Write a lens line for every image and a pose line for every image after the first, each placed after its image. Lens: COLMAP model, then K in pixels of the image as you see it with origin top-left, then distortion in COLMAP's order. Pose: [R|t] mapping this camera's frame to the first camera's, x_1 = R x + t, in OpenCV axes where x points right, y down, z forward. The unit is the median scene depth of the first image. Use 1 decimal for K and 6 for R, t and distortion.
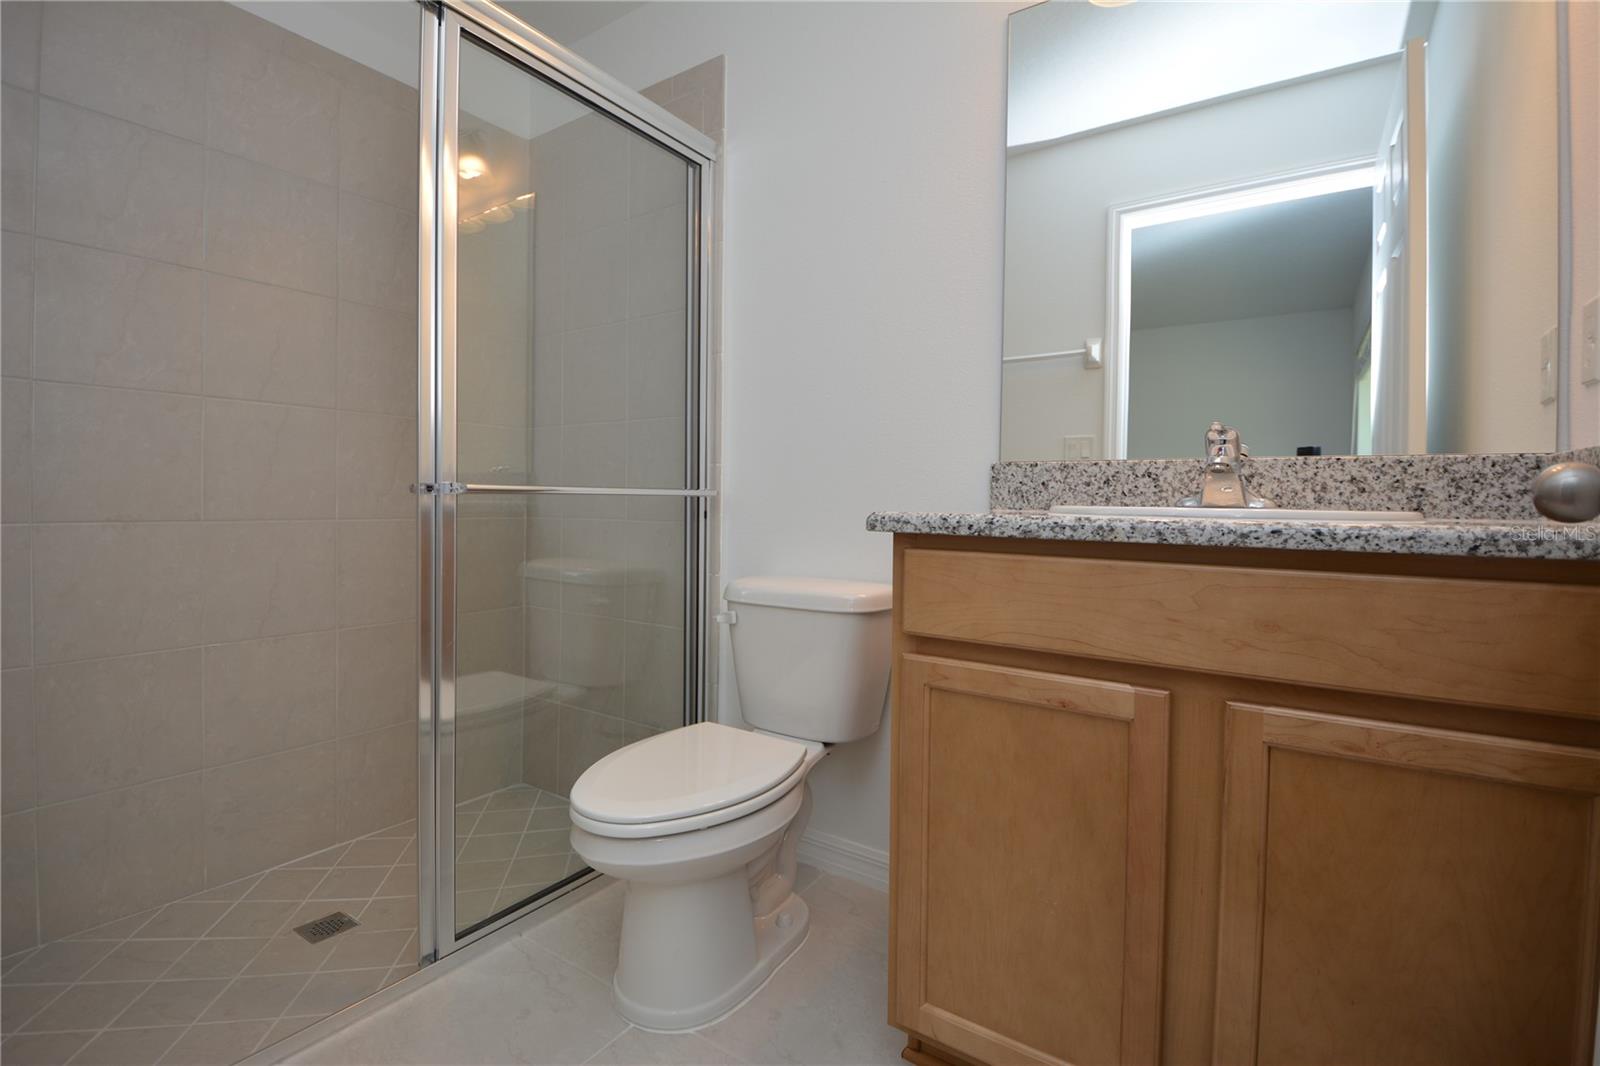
lens RADIAL K [[723.1, 0, 796.5], [0, 723.1, 508.0], [0, 0, 1]] dist [-0.000352, -0.013884]
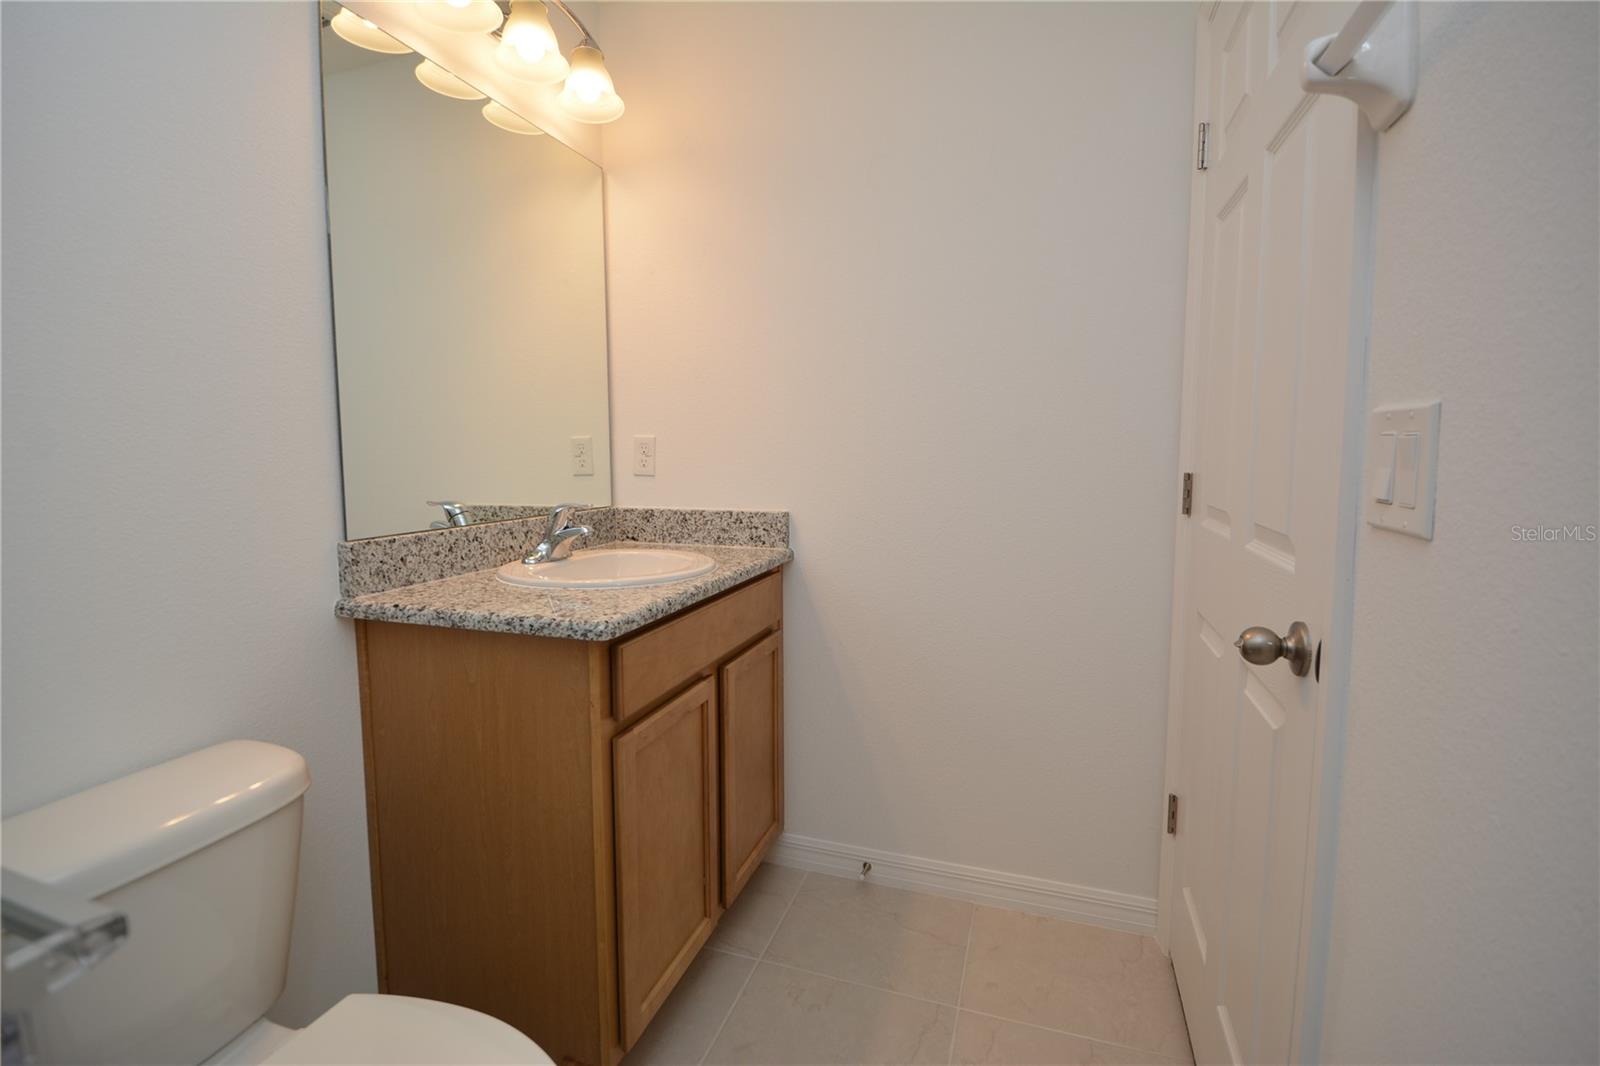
lens RADIAL K [[723.1, 0, 796.5], [0, 723.1, 508.0], [0, 0, 1]] dist [-0.000352, -0.013884]
pose [[-0.267748, -0.090948, 0.959187, -0.721877], [0.010315, 0.995207, 0.097242, -0.193434], [-0.963434, 0.035931, -0.265527, 0.773852]]
